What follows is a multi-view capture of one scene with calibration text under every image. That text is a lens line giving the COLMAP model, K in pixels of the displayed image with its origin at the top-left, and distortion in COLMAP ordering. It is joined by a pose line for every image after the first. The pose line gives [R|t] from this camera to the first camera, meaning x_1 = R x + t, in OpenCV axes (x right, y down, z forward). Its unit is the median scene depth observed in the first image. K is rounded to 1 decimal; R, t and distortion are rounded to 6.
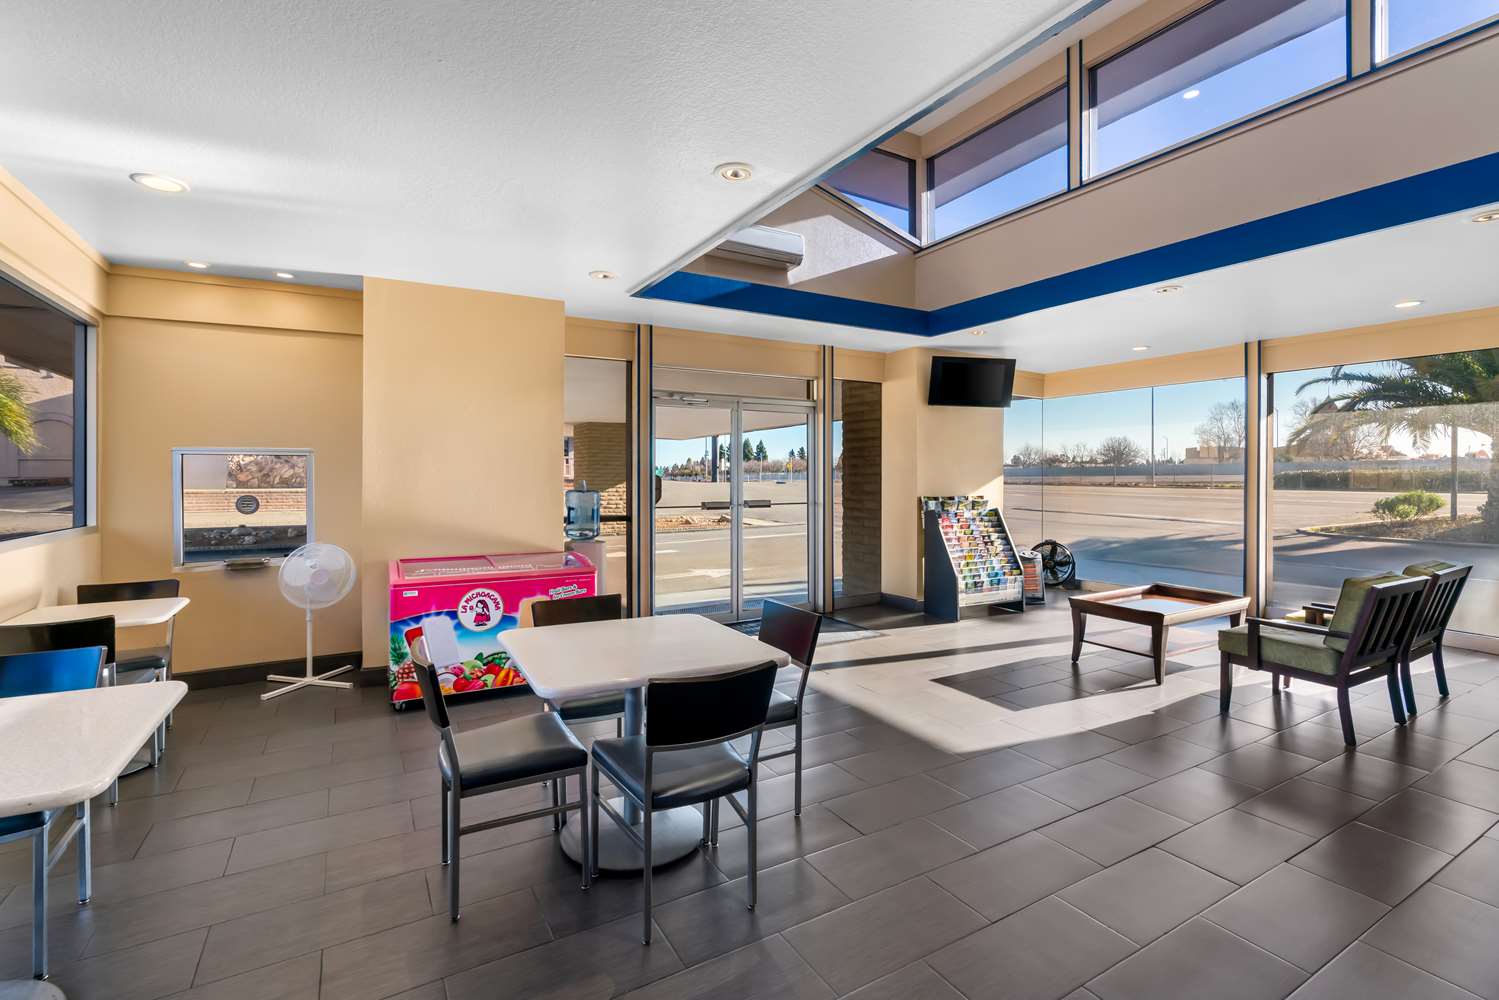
lens RADIAL K [[697.2, 0, 768.5], [0, 697.2, 476.2], [0, 0, 1]] dist [0.011027, 0.000211]
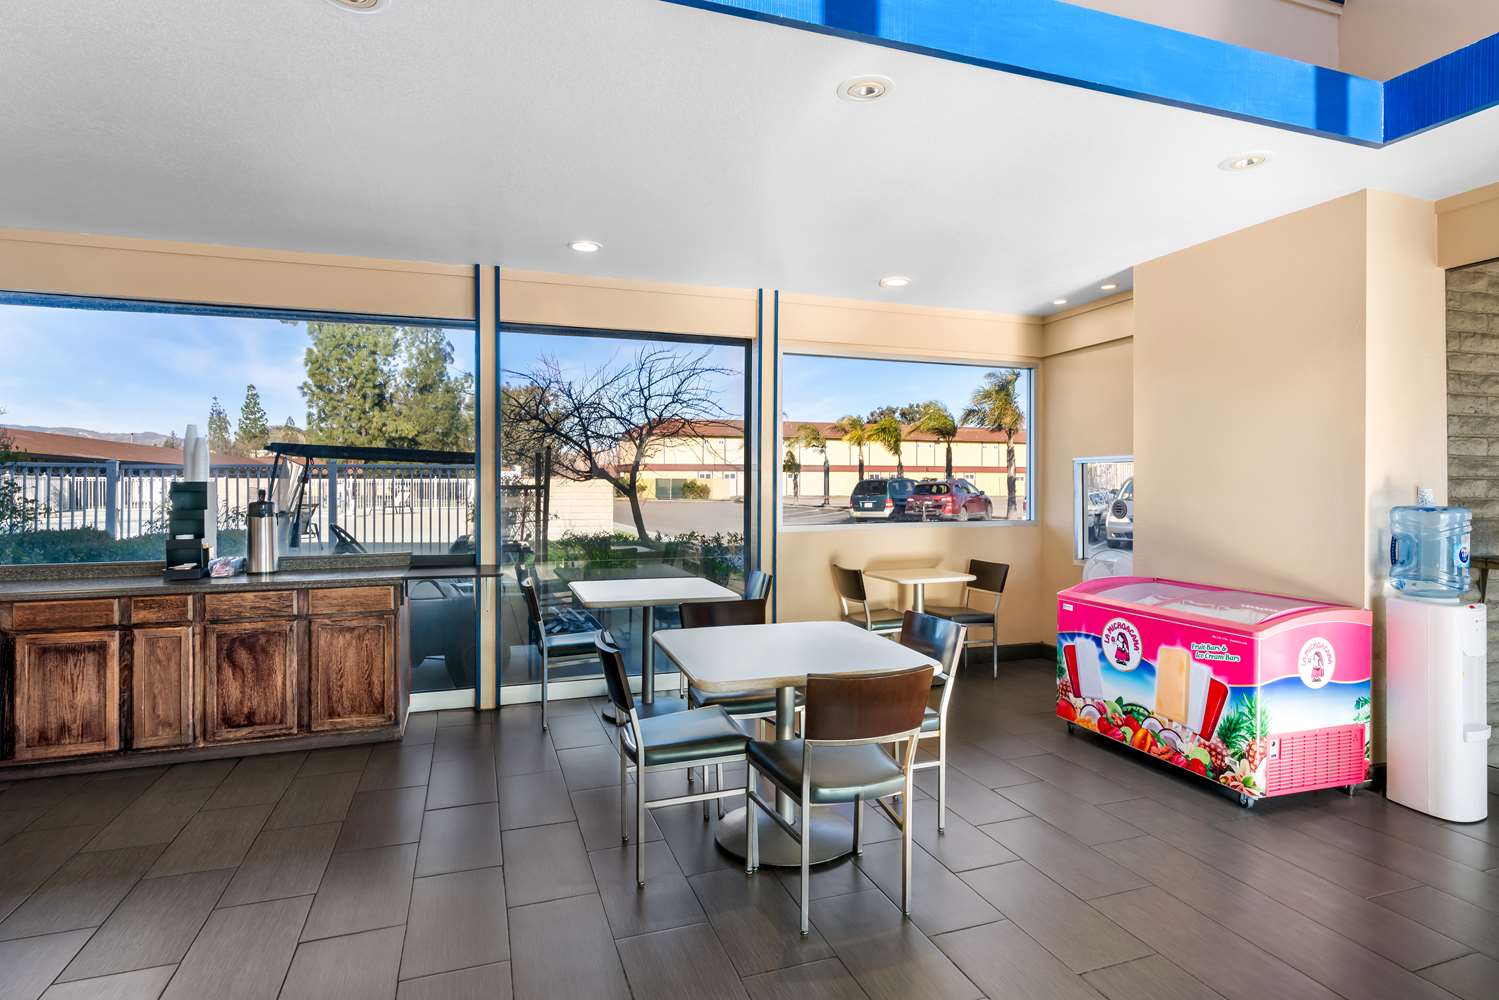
lens RADIAL K [[778.5, 0, 752.4], [0, 778.5, 492.3], [0, 0, 1]] dist [0.016706, -0.003376]
pose [[-0.198392, 0.011263, -0.980058, 0.570785], [0.000726, 0.999935, 0.011344, 0.001682], [0.980122, 0.001539, -0.198388, 0.757208]]
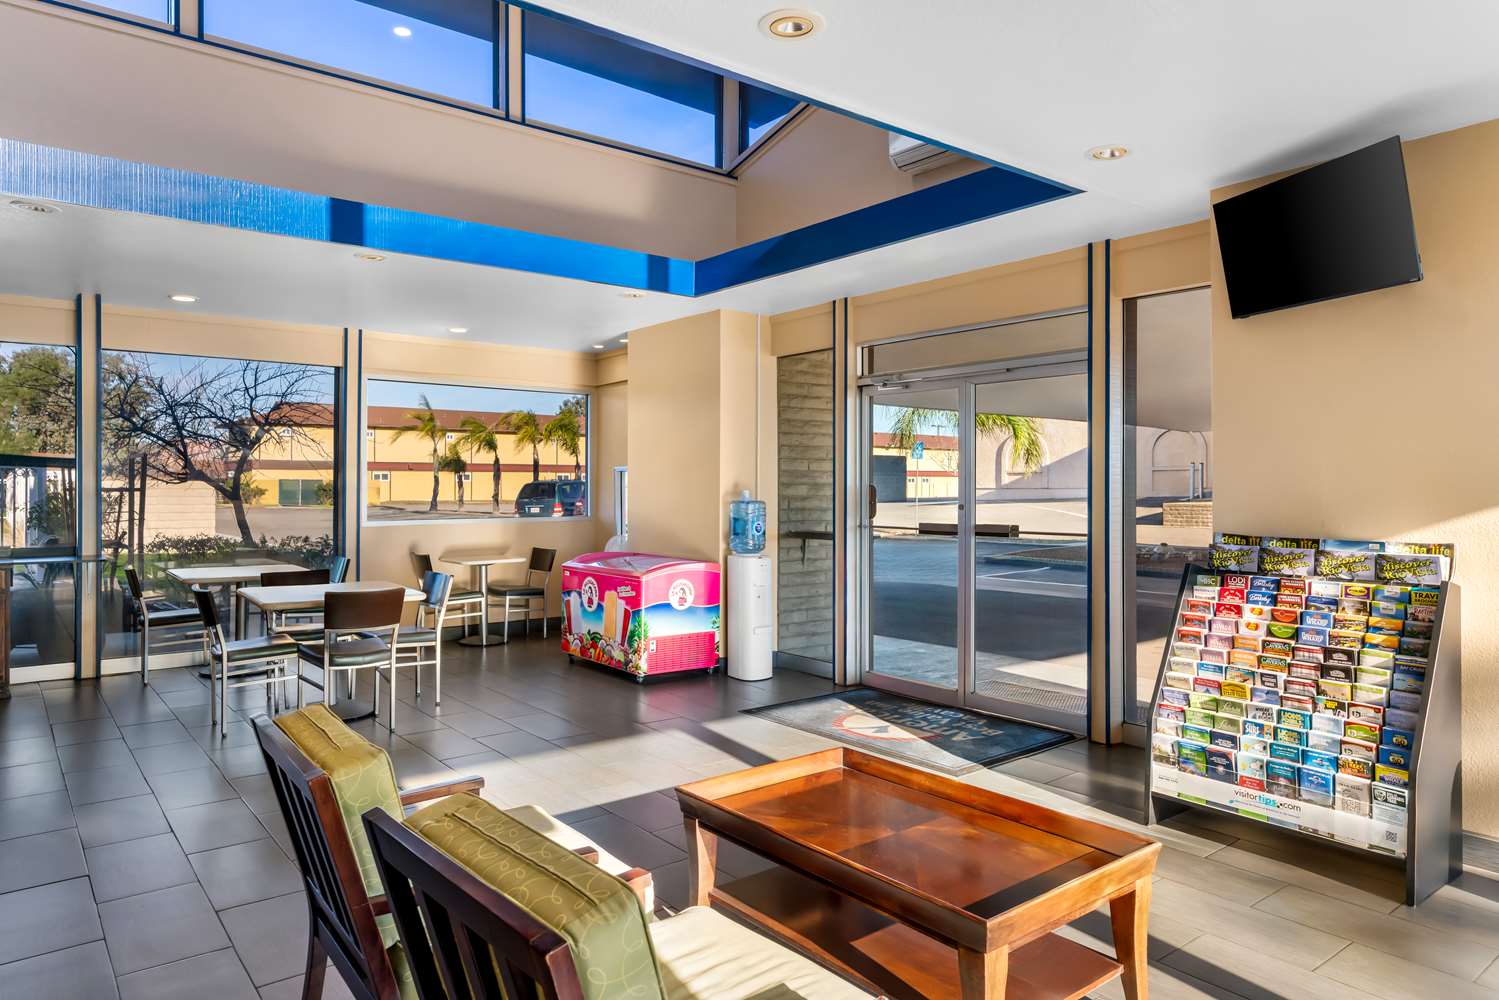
lens RADIAL K [[942.3, 0, 729.9], [0, 942.3, 481.3], [0, 0, 1]] dist [0.006424, -0.001560]
pose [[0.120366, -0.004650, -0.992719, 1.262885], [-0.000290, 0.999989, -0.004719, 0.000093], [0.992730, 0.000856, 0.120364, 1.044283]]
